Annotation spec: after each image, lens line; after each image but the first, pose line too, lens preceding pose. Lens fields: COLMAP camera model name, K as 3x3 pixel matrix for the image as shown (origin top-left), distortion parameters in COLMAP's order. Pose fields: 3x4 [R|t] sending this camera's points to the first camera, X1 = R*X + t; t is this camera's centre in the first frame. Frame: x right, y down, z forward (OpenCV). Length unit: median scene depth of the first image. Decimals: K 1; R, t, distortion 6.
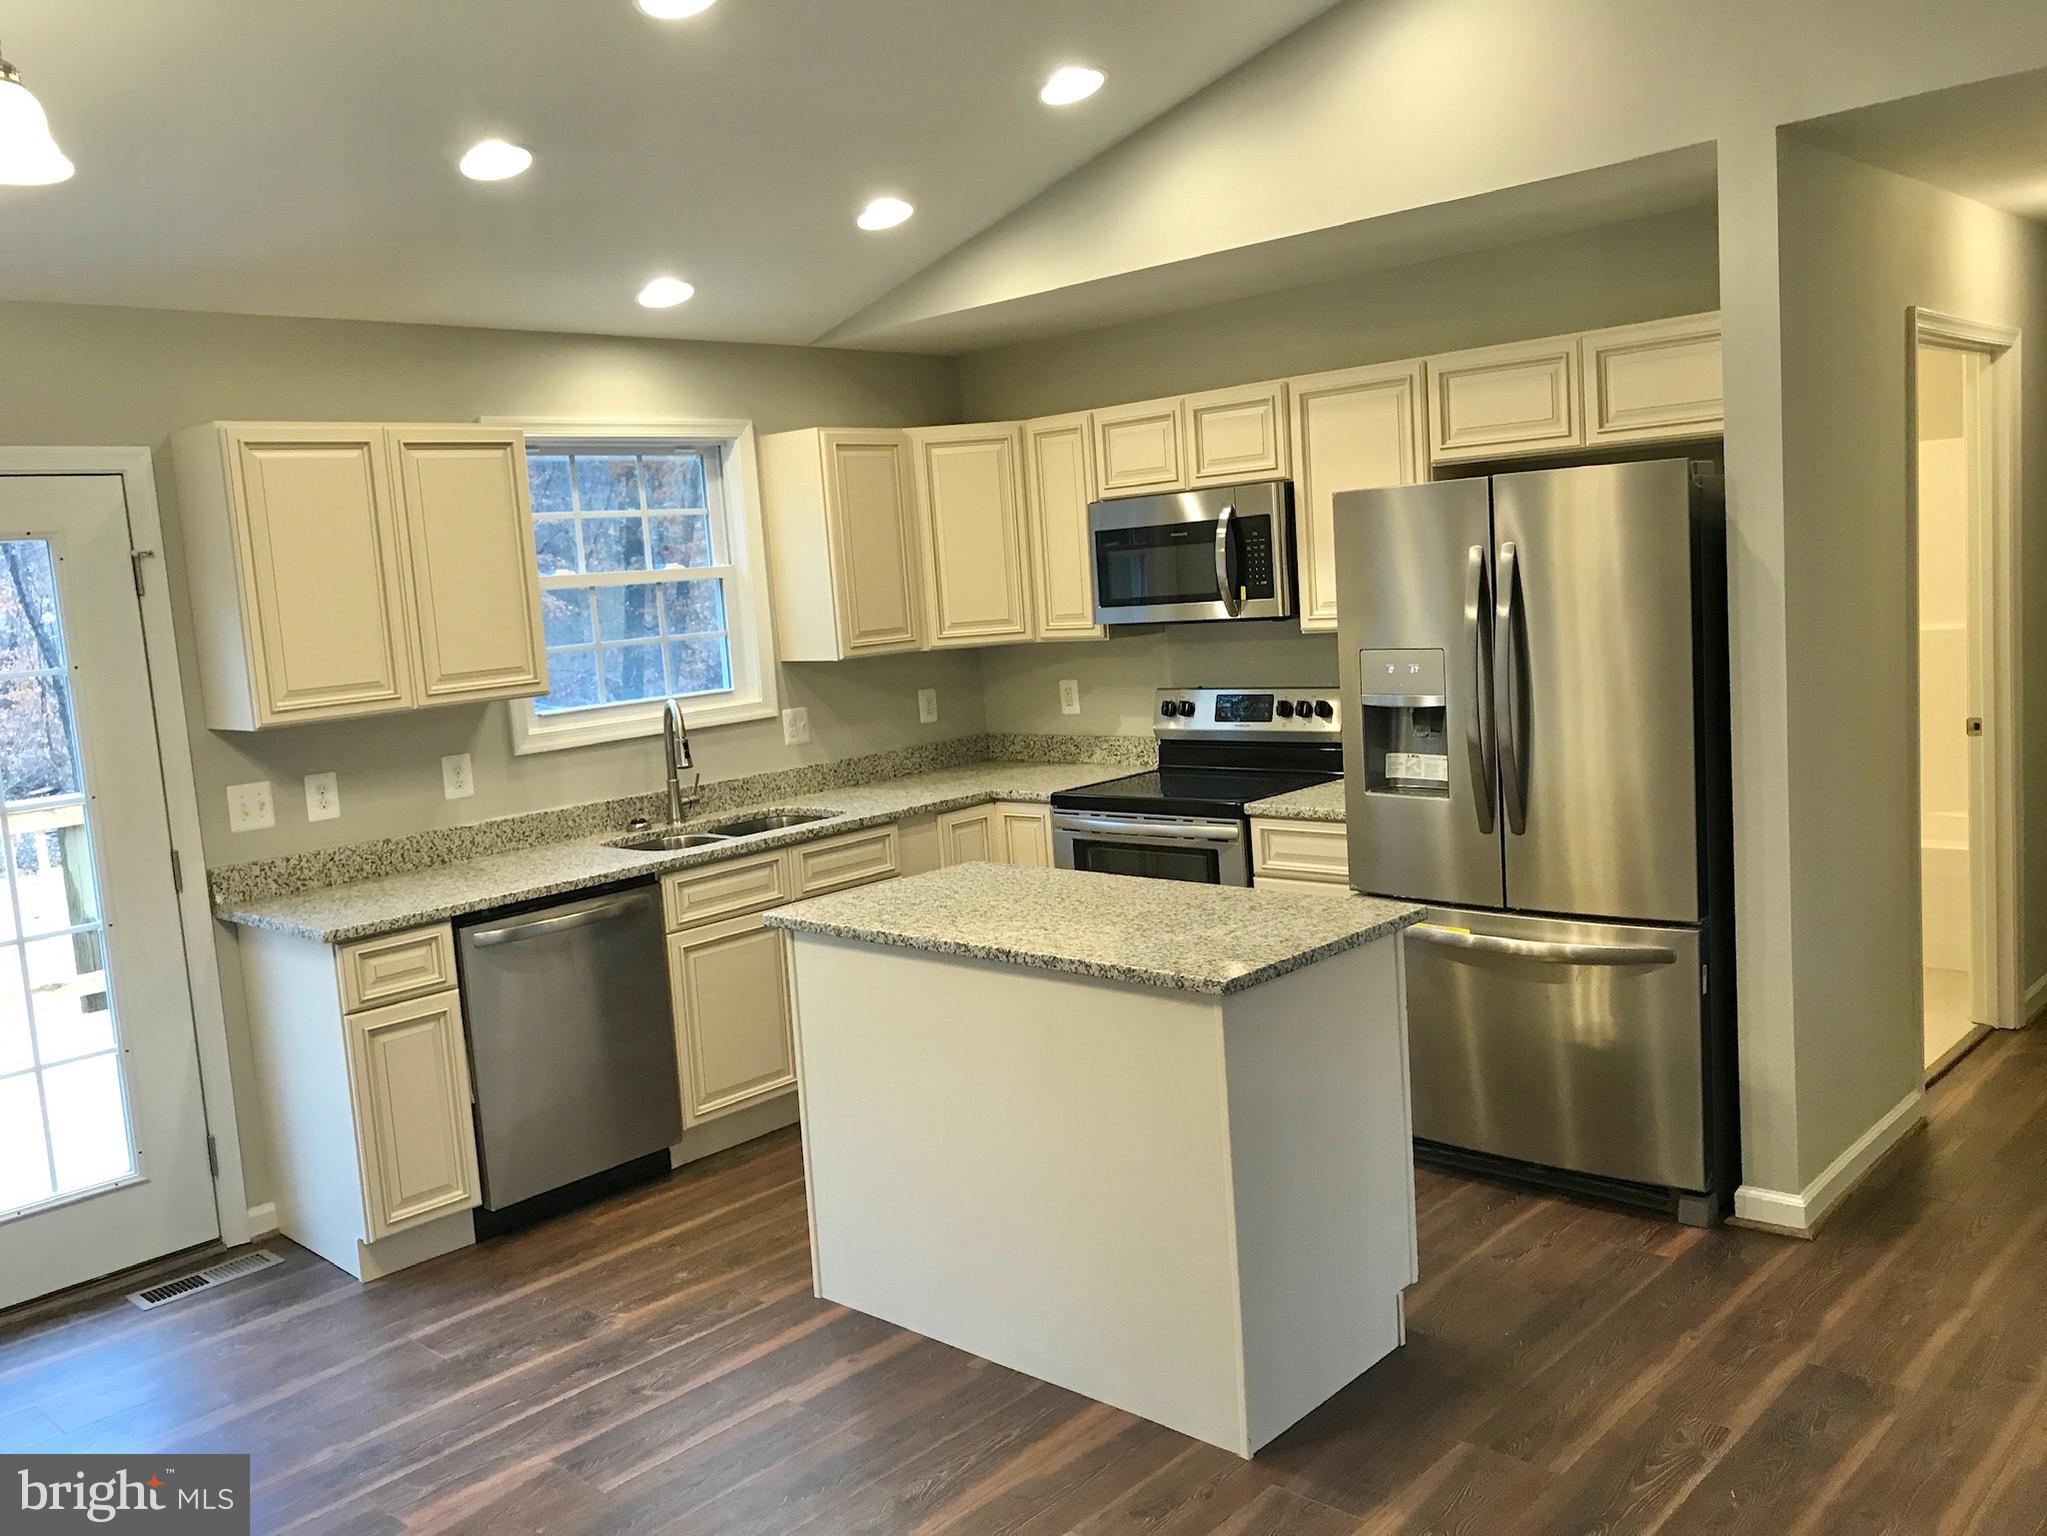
lens RADIAL K [[1671.8, 0, 1019.7], [0, 1671.8, 753.2], [0, 0, 1]] dist [0.038834, -0.043250]
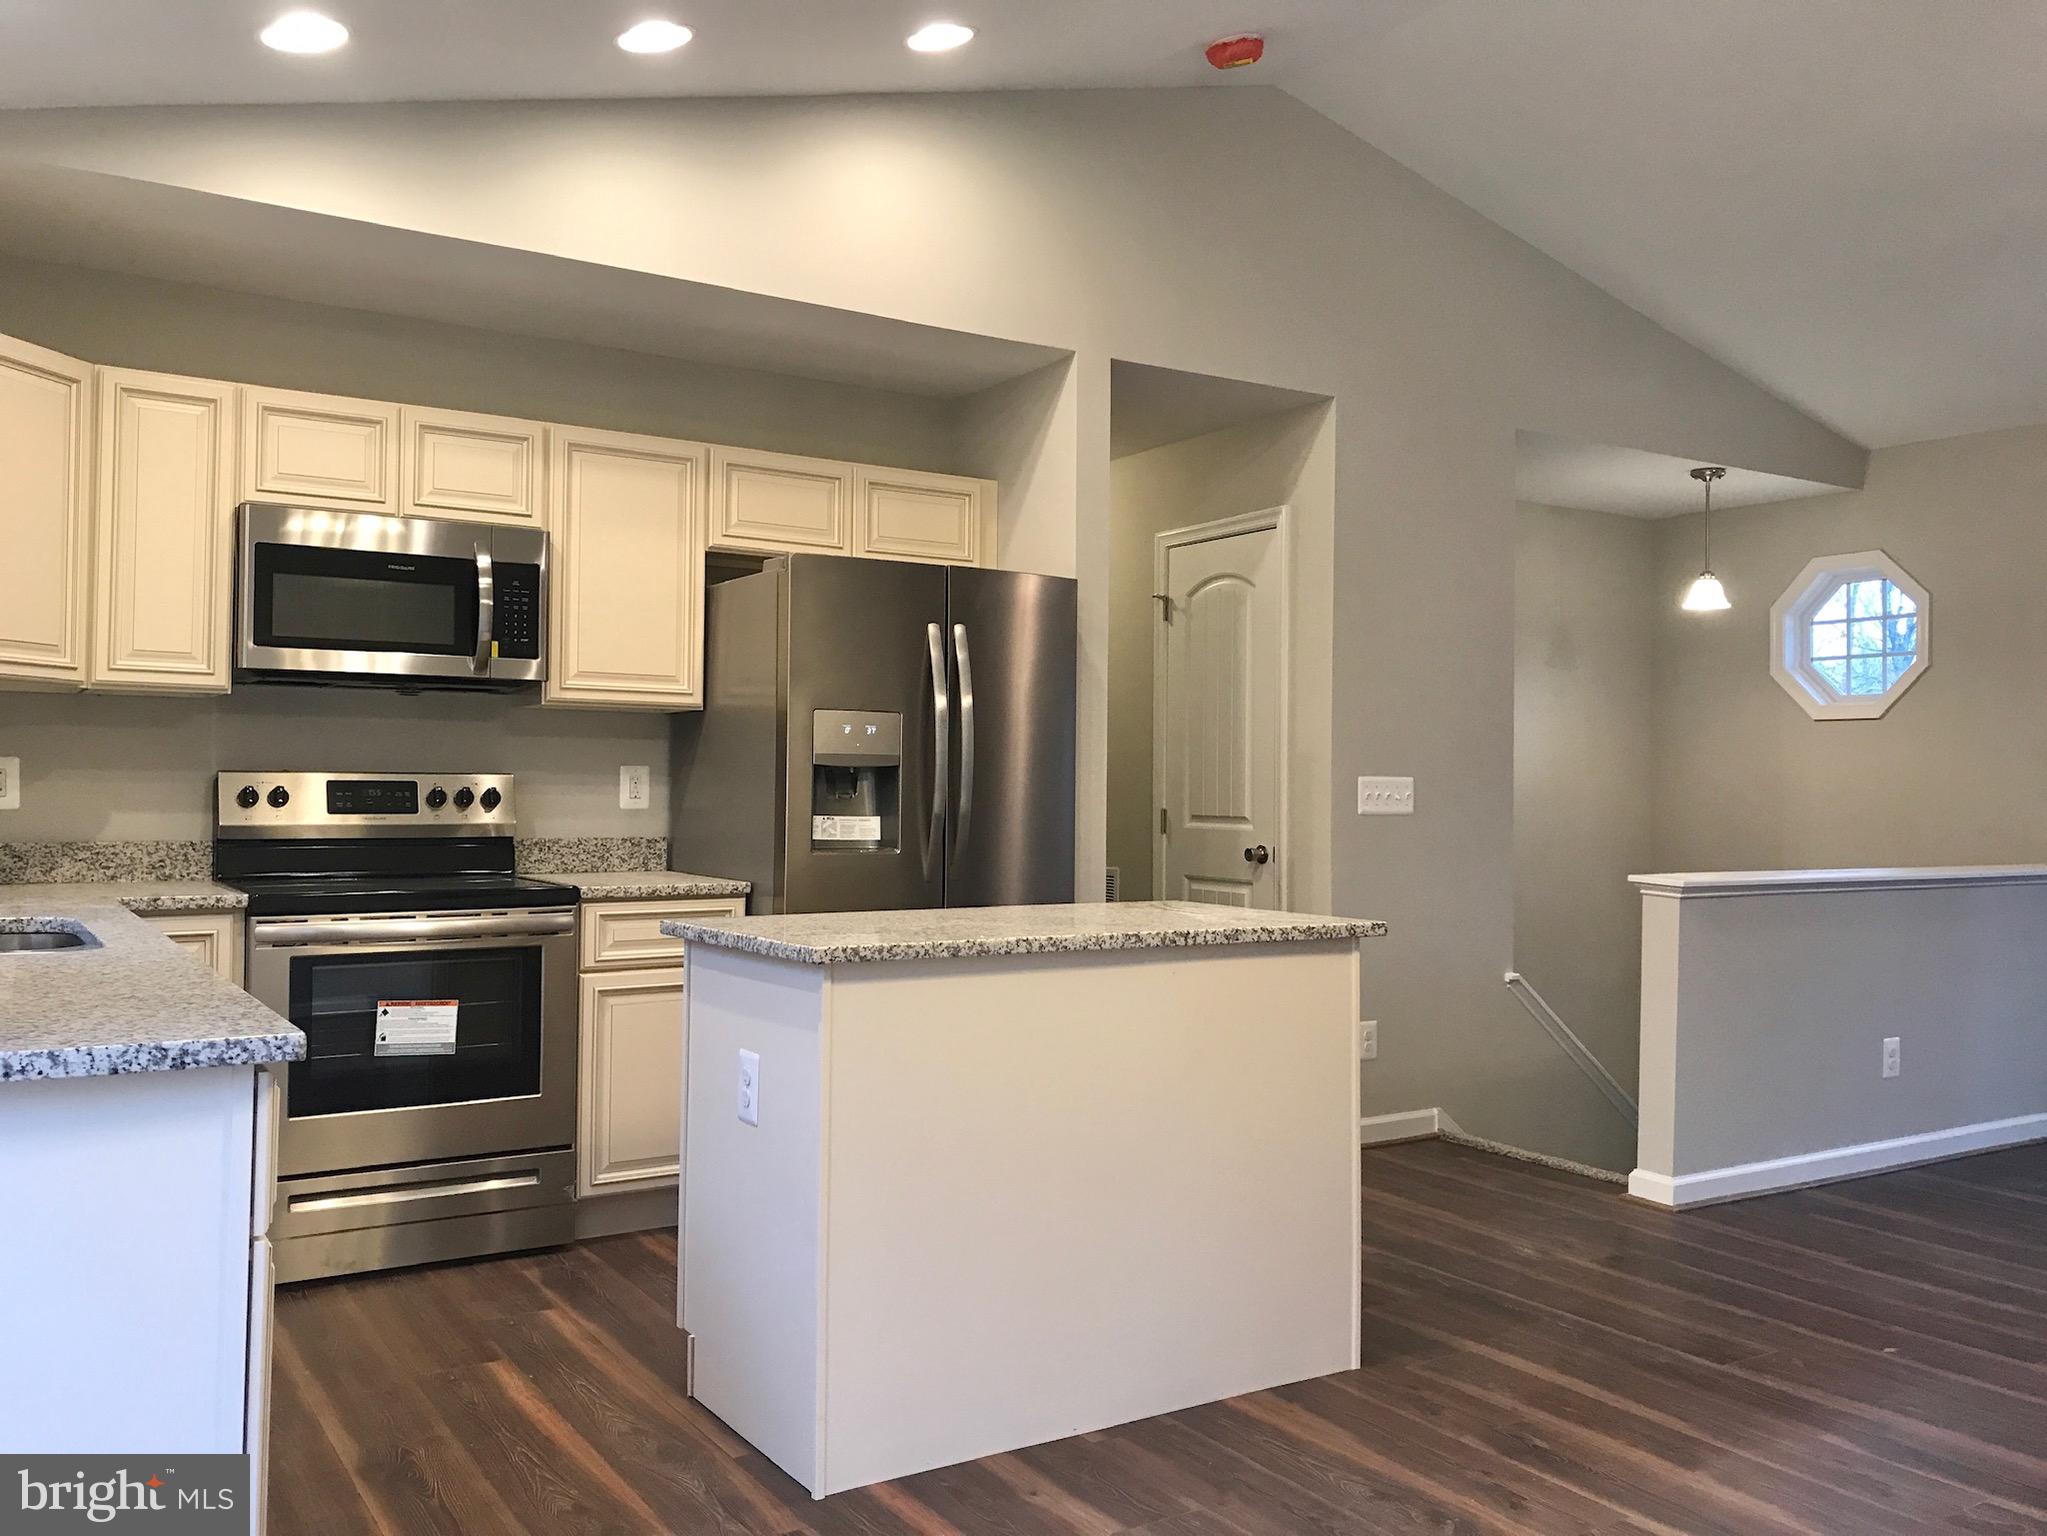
lens RADIAL K [[1675.1, 0, 1014.8], [0, 1675.1, 755.0], [0, 0, 1]] dist [0.036960, -0.031449]
pose [[0.244982, 0.093554, 0.965003, -0.671859], [0.079143, 0.990082, -0.116077, 0.083632], [-0.966292, 0.104810, 0.235148, 0.592128]]
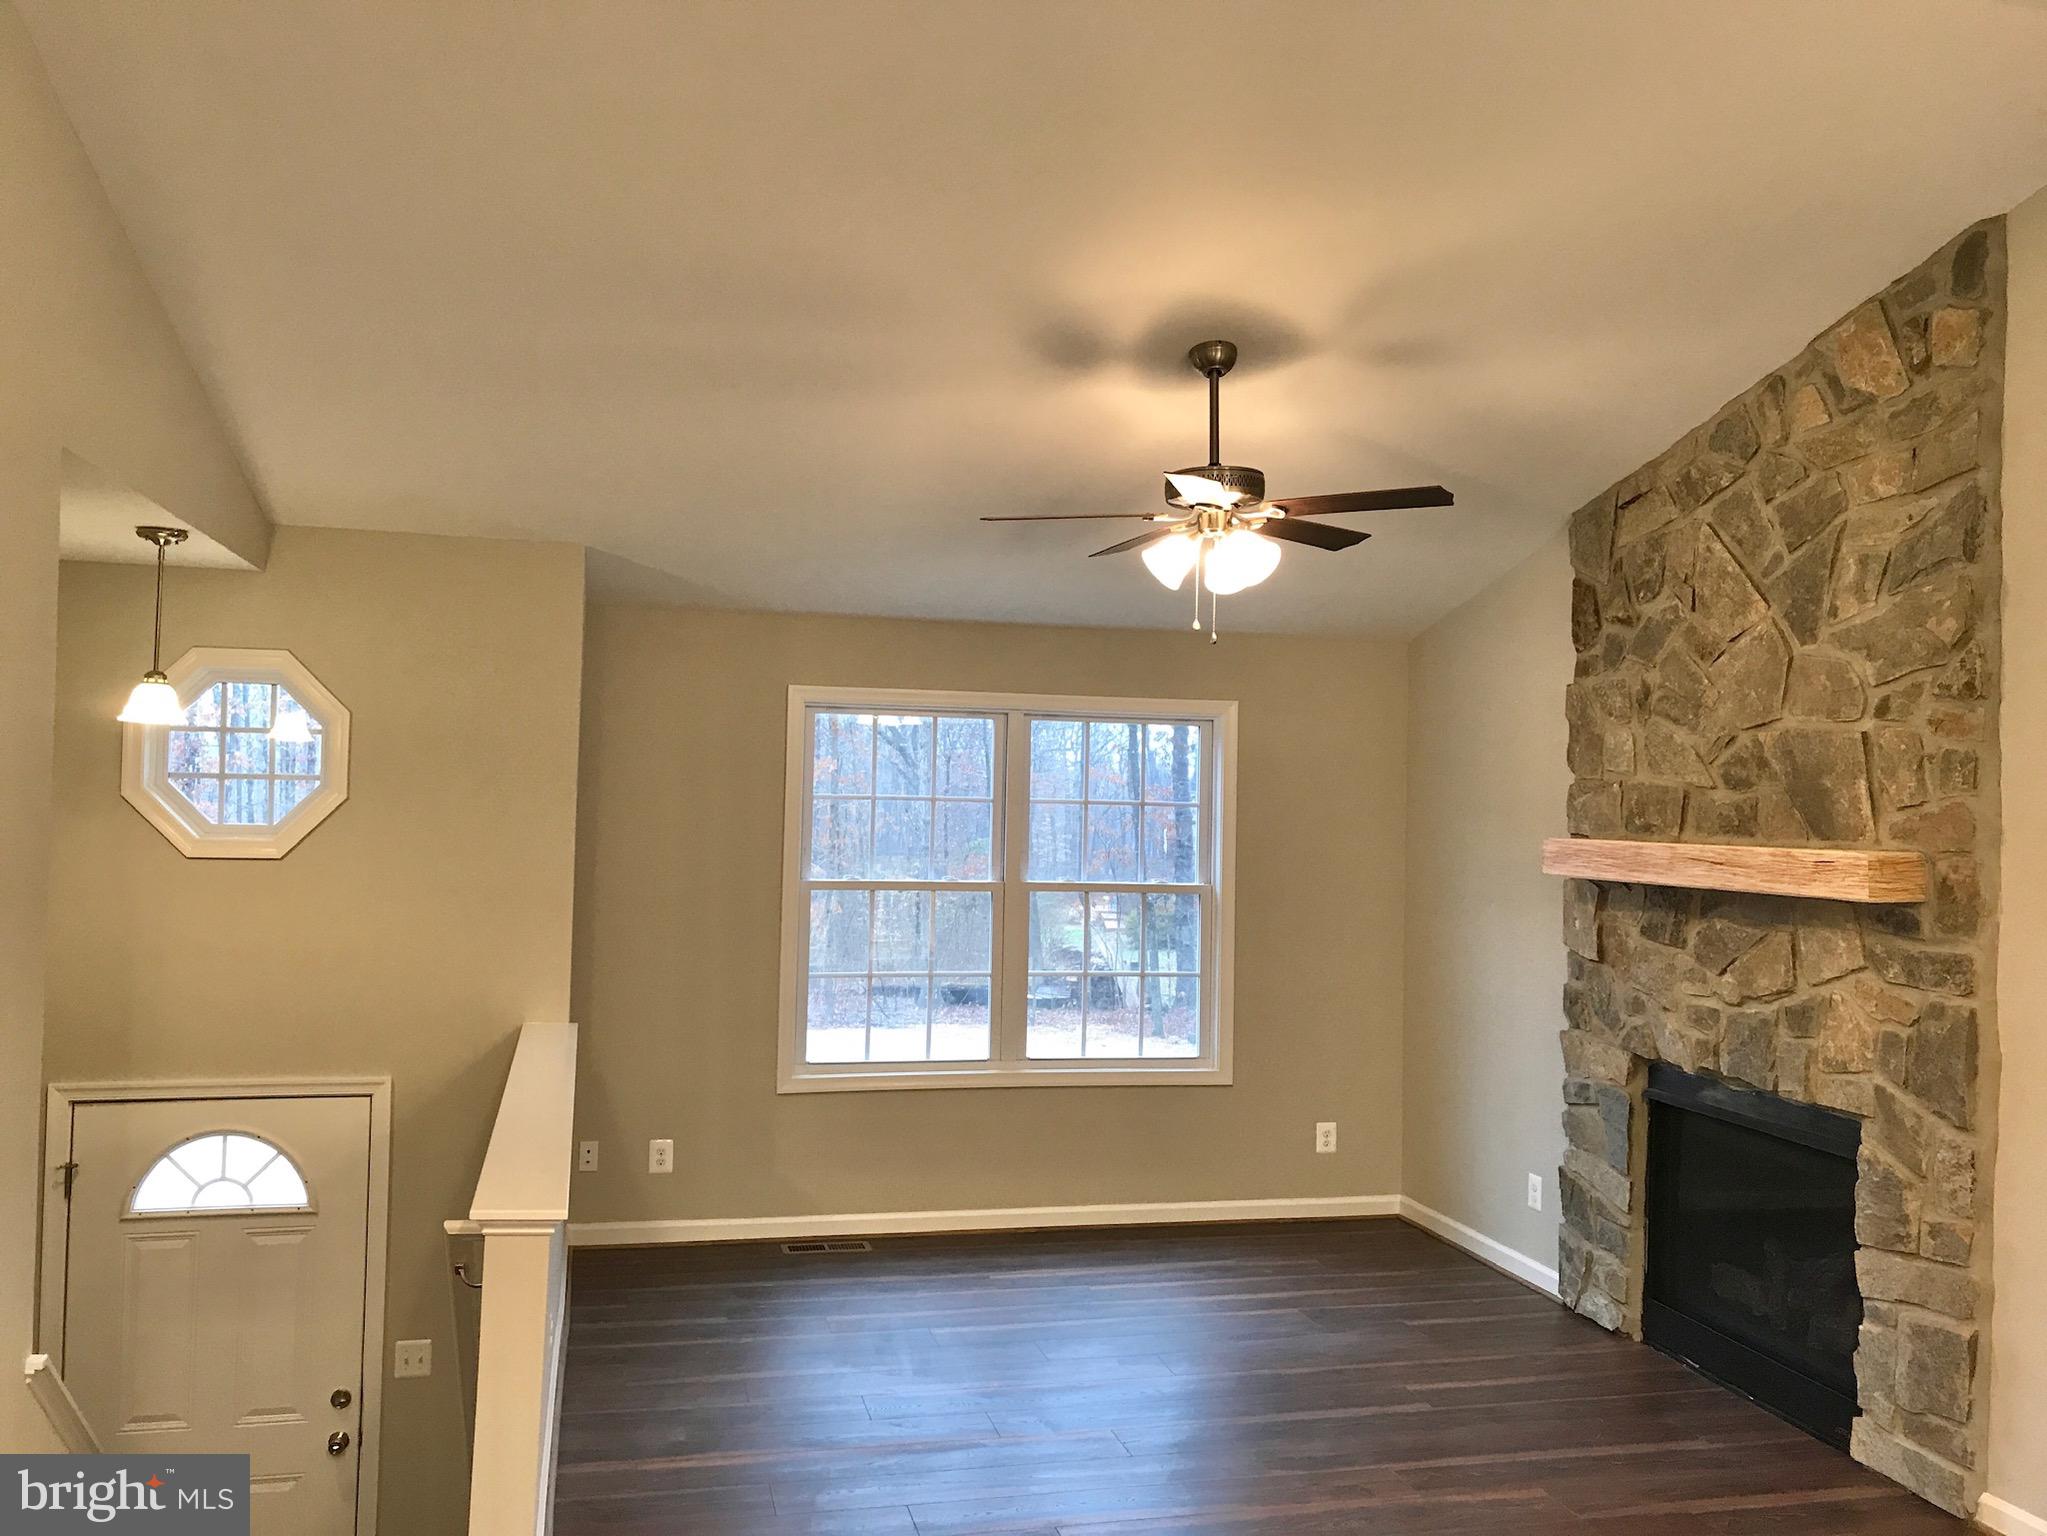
lens RADIAL K [[1675.1, 0, 1014.8], [0, 1675.1, 755.0], [0, 0, 1]] dist [0.036960, -0.031449]
pose [[-0.835459, 0.070675, 0.544989, -0.153218], [0.101813, 0.994434, 0.027117, -0.112305], [-0.540039, 0.078142, -0.838005, 0.917454]]
